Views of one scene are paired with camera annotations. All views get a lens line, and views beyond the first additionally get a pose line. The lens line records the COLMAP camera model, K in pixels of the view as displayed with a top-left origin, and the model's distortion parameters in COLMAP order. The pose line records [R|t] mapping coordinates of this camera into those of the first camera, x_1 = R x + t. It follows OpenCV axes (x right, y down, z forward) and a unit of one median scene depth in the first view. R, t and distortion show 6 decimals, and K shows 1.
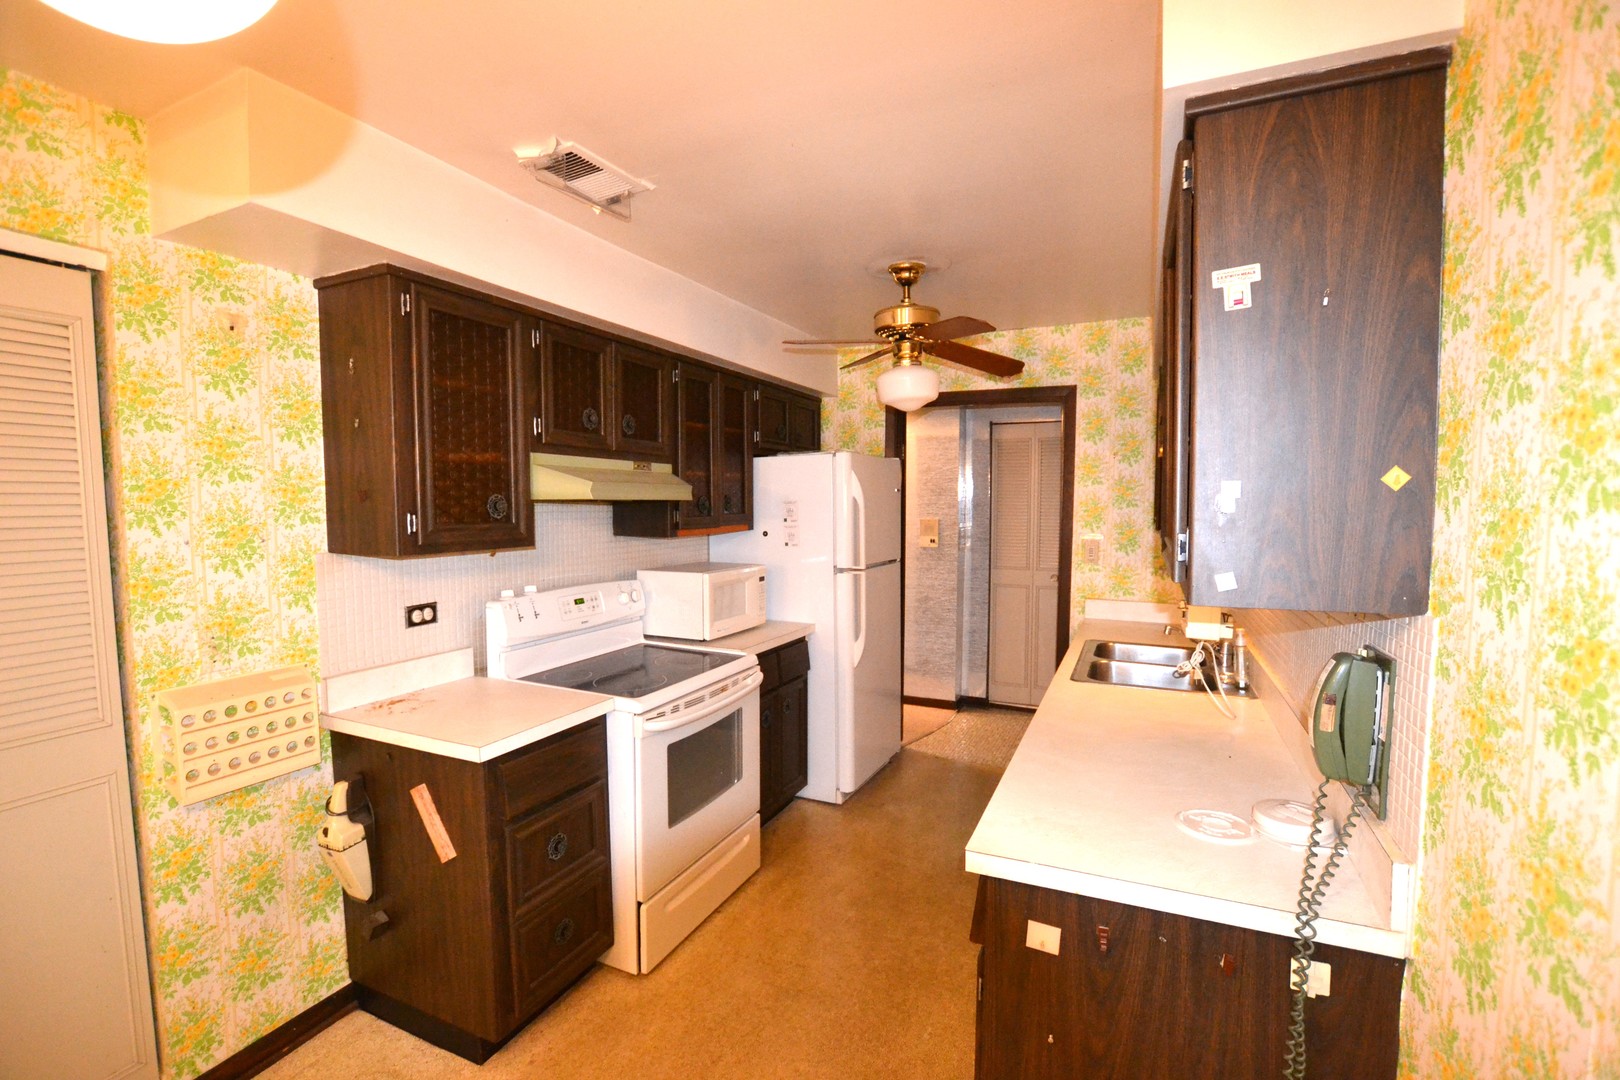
lens RADIAL K [[718.6, 0, 812.0], [0, 718.6, 549.7], [0, 0, 1]] dist [-0.033576, 0.002550]
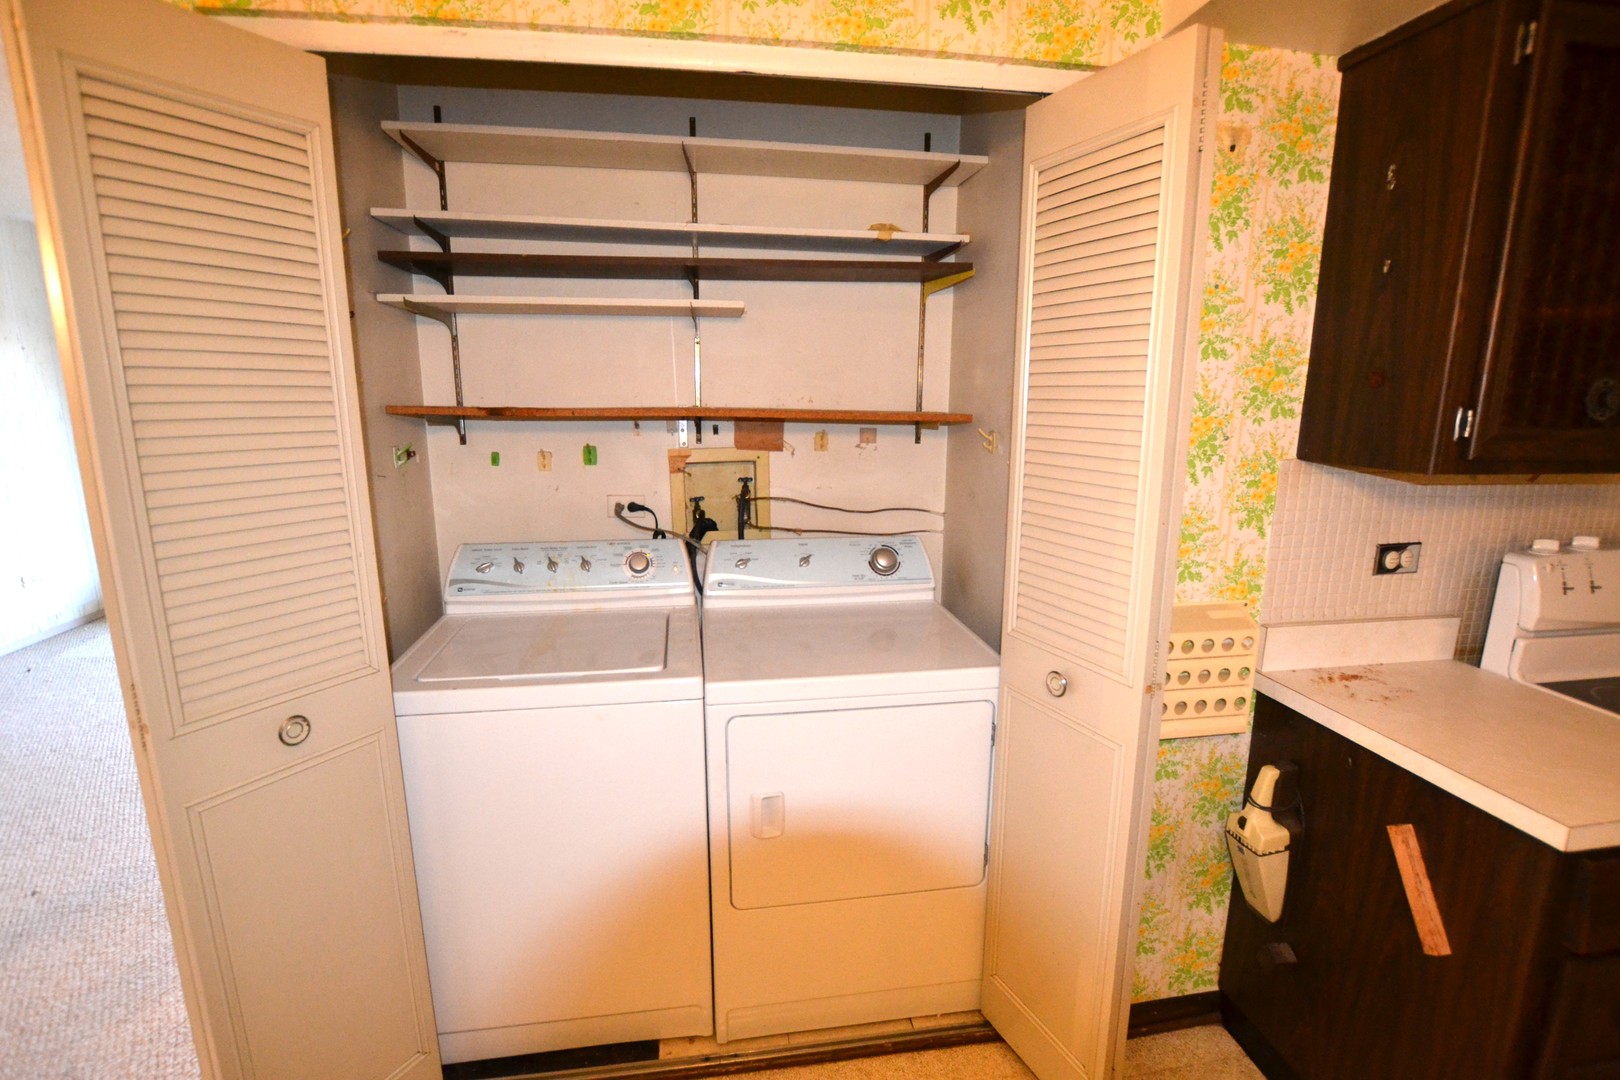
lens RADIAL K [[718.6, 0, 800.5], [0, 718.6, 542.7], [0, 0, 1]] dist [-0.033576, 0.002550]
pose [[0.547022, 0.171749, -0.819311, -0.361077], [-0.060478, 0.984278, 0.165952, -0.000954], [0.834931, -0.041229, 0.548808, 0.174987]]
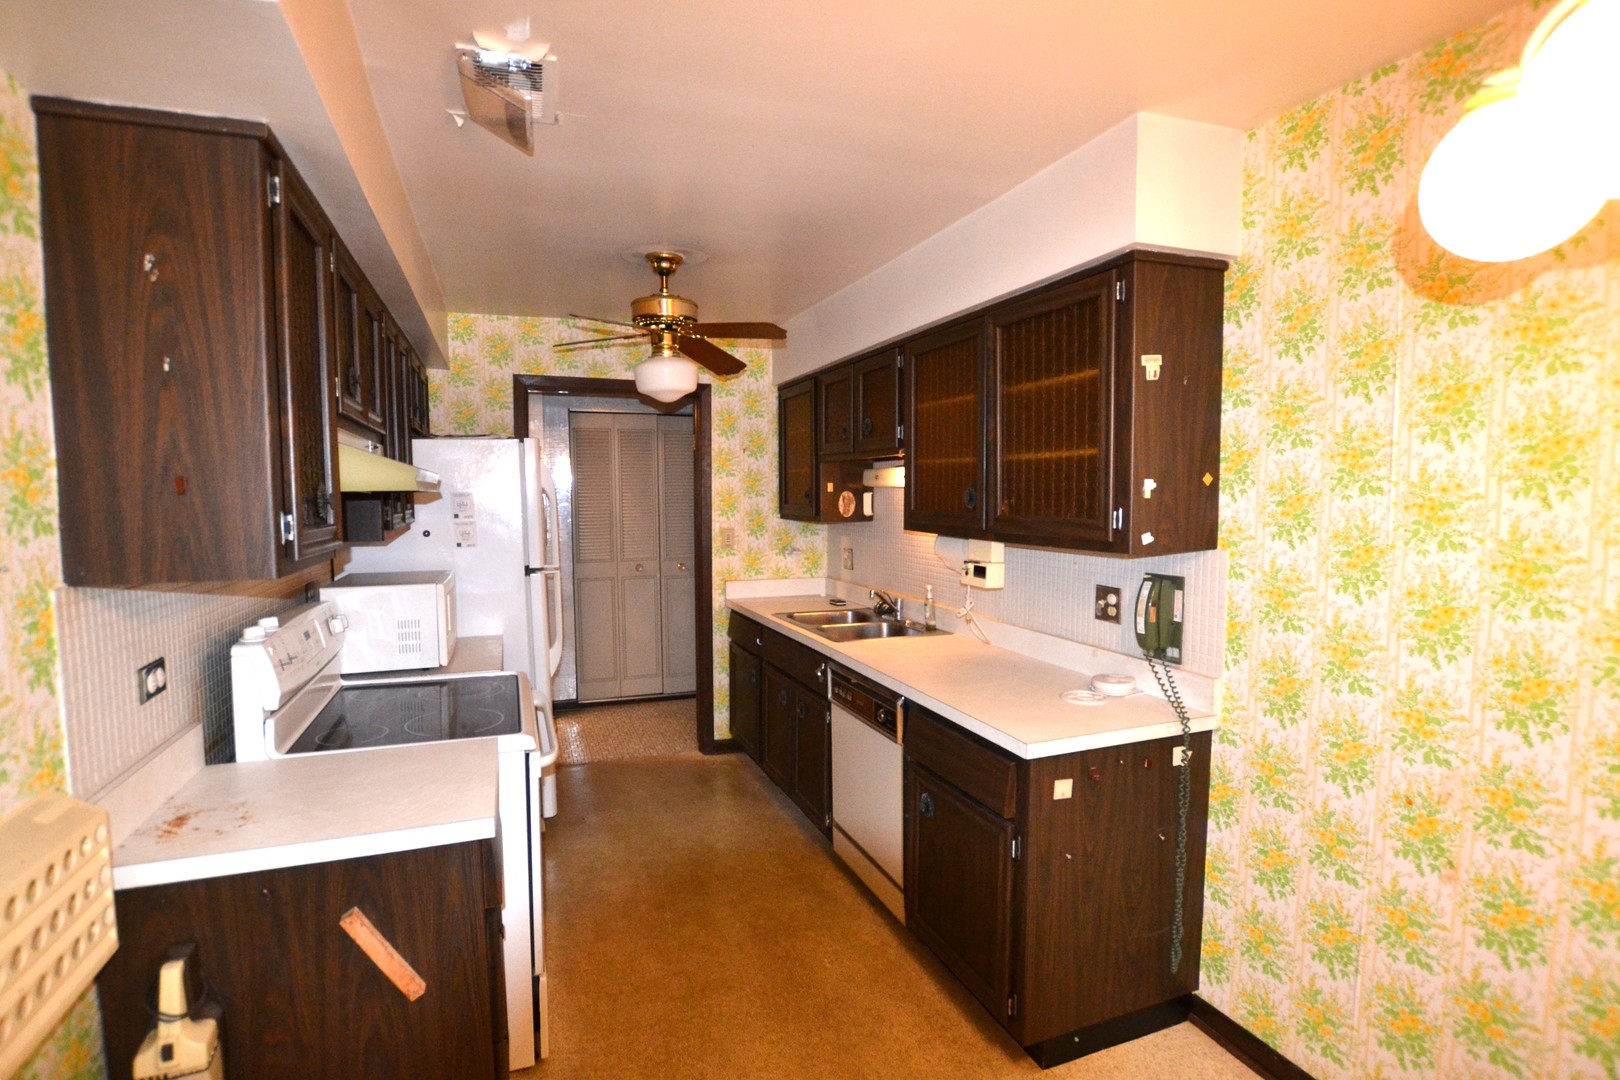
lens RADIAL K [[774.7, 0, 802.0], [0, 774.7, 549.5], [0, 0, 1]] dist [-0.034784, 0.001413]
pose [[0.696092, -0.055338, 0.715817, -0.720429], [0.050804, 0.998322, 0.027774, -0.012007], [-0.716153, 0.017033, 0.697735, 0.167119]]
